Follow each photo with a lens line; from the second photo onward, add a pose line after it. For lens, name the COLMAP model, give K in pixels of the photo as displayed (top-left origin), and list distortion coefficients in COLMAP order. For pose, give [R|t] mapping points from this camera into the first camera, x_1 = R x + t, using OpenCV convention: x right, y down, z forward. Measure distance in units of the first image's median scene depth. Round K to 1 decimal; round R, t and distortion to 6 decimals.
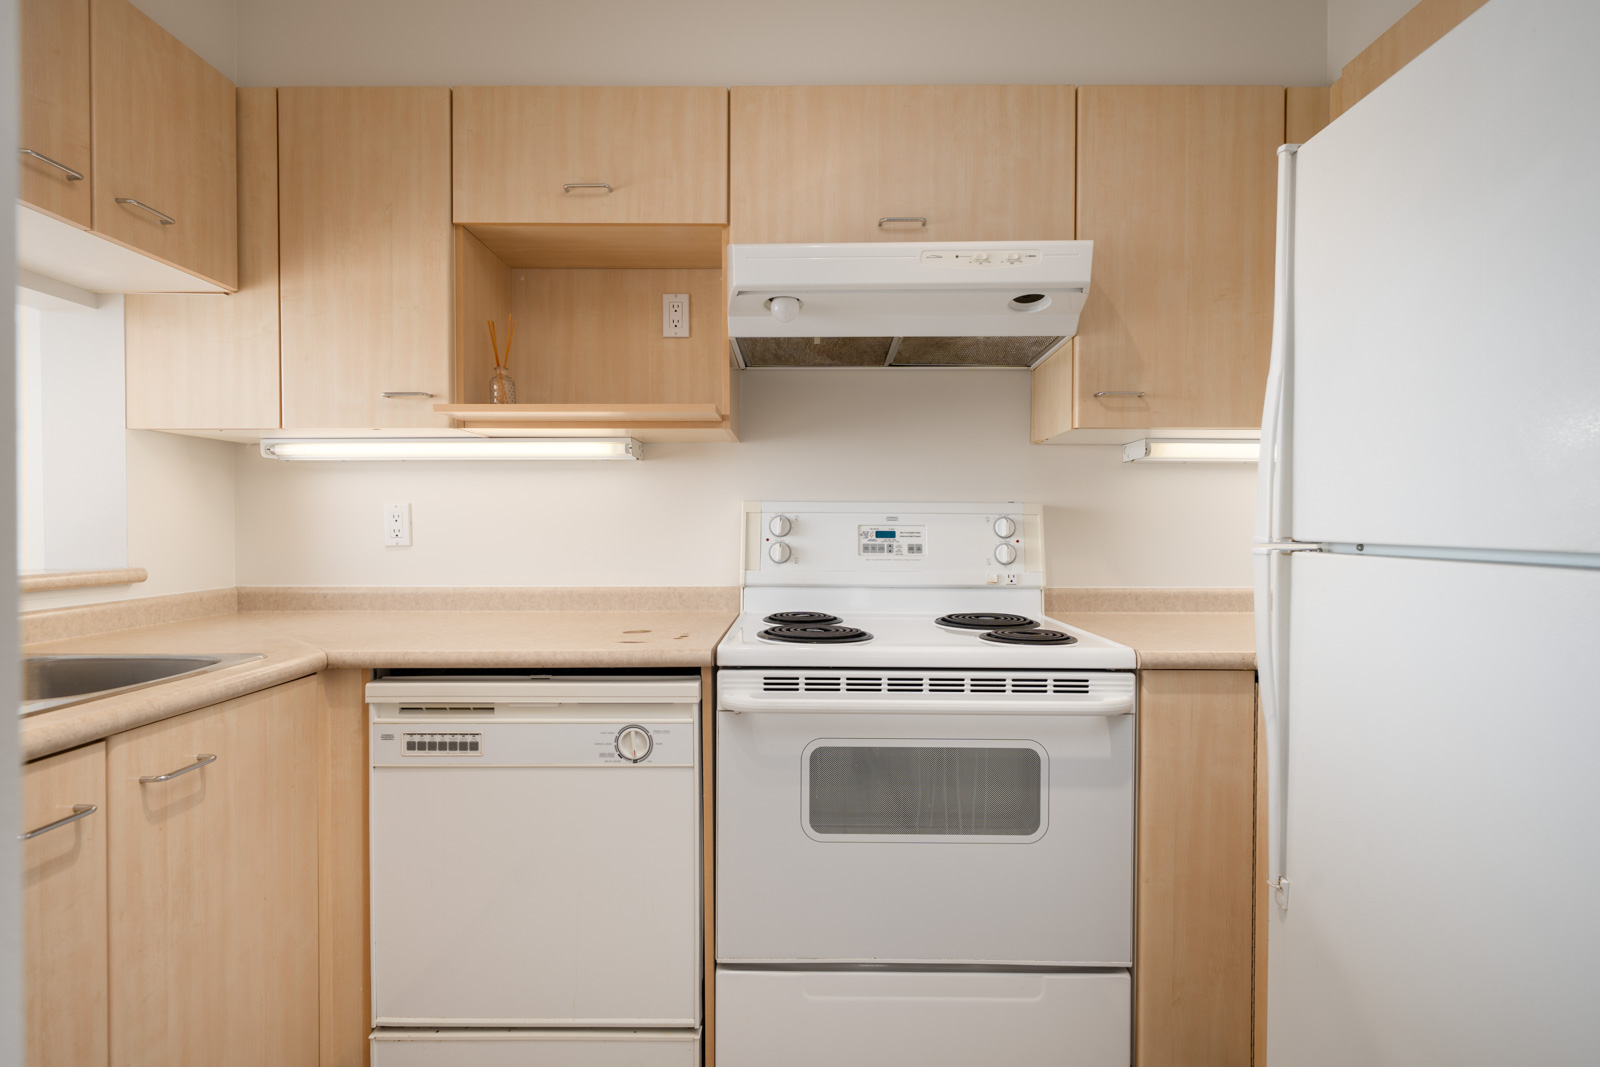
lens RADIAL K [[739.8, 0, 800.0], [0, 739.8, 533.5], [0, 0, 1]] dist [0.003370, 0.000459]
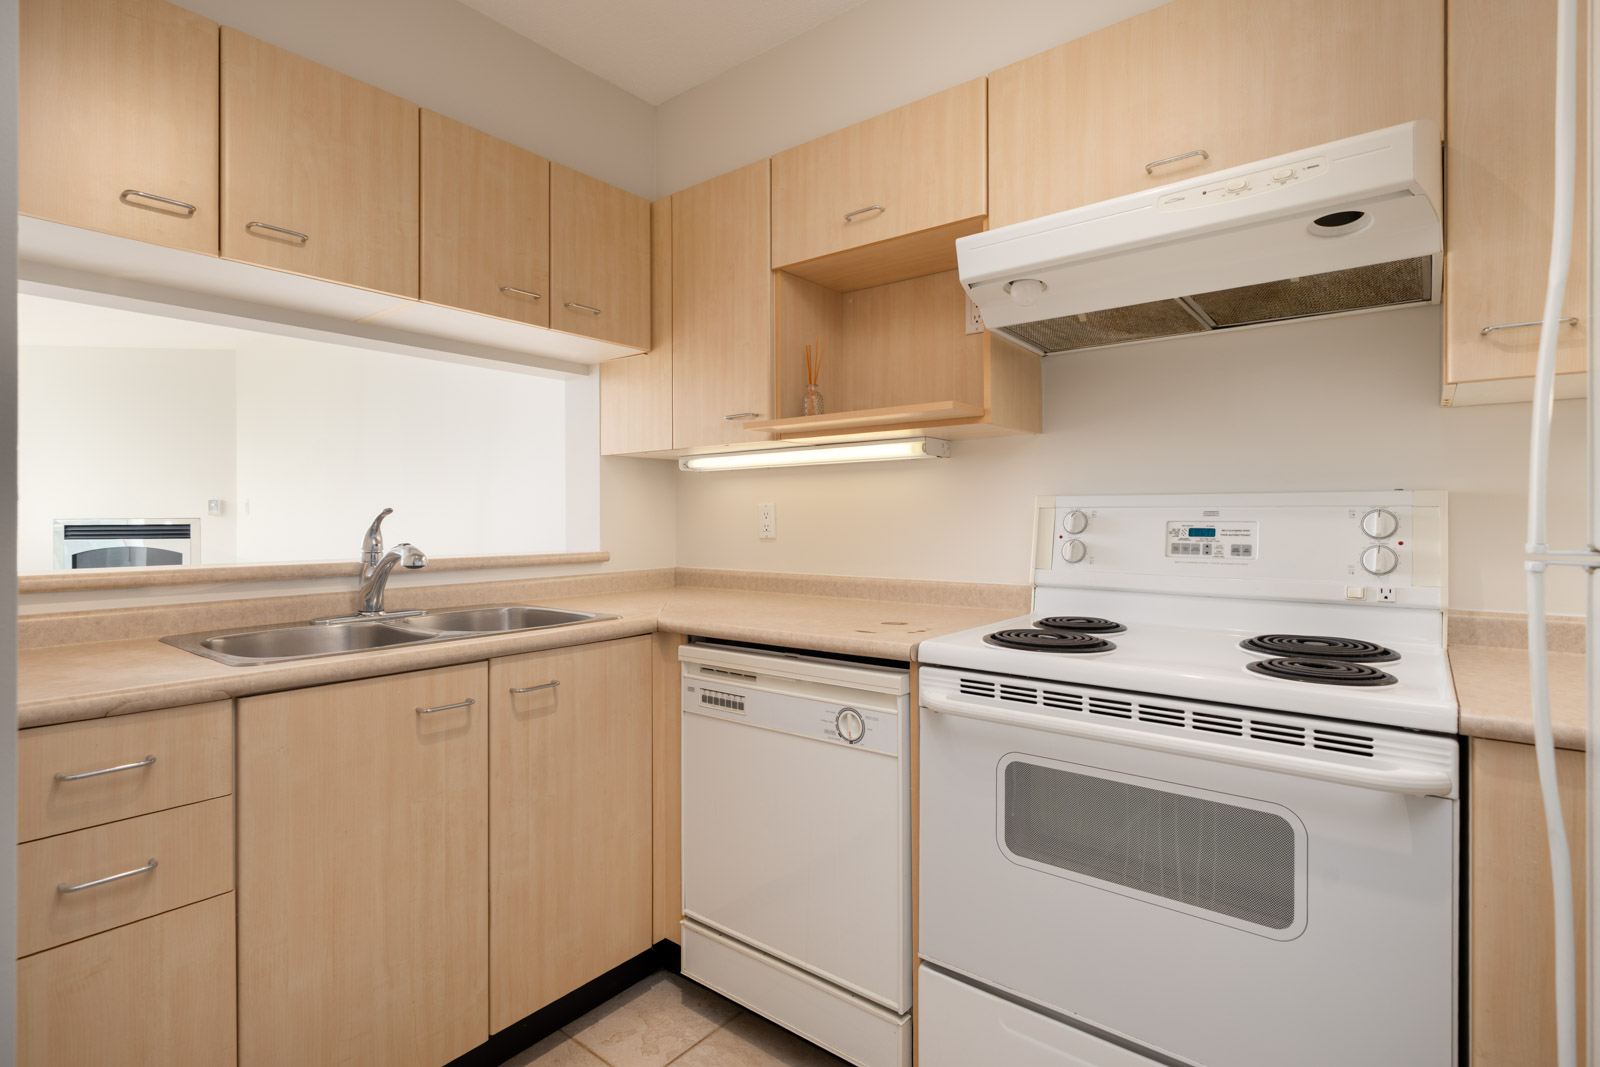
lens RADIAL K [[746.0, 0, 802.7], [0, 746.0, 518.6], [0, 0, 1]] dist [0.000982, 0.000290]
pose [[0.802768, -0.003074, -0.596284, 0.302859], [-0.003556, 0.999944, -0.009943, -0.005037], [0.596281, 0.010102, 0.802712, 0.069803]]
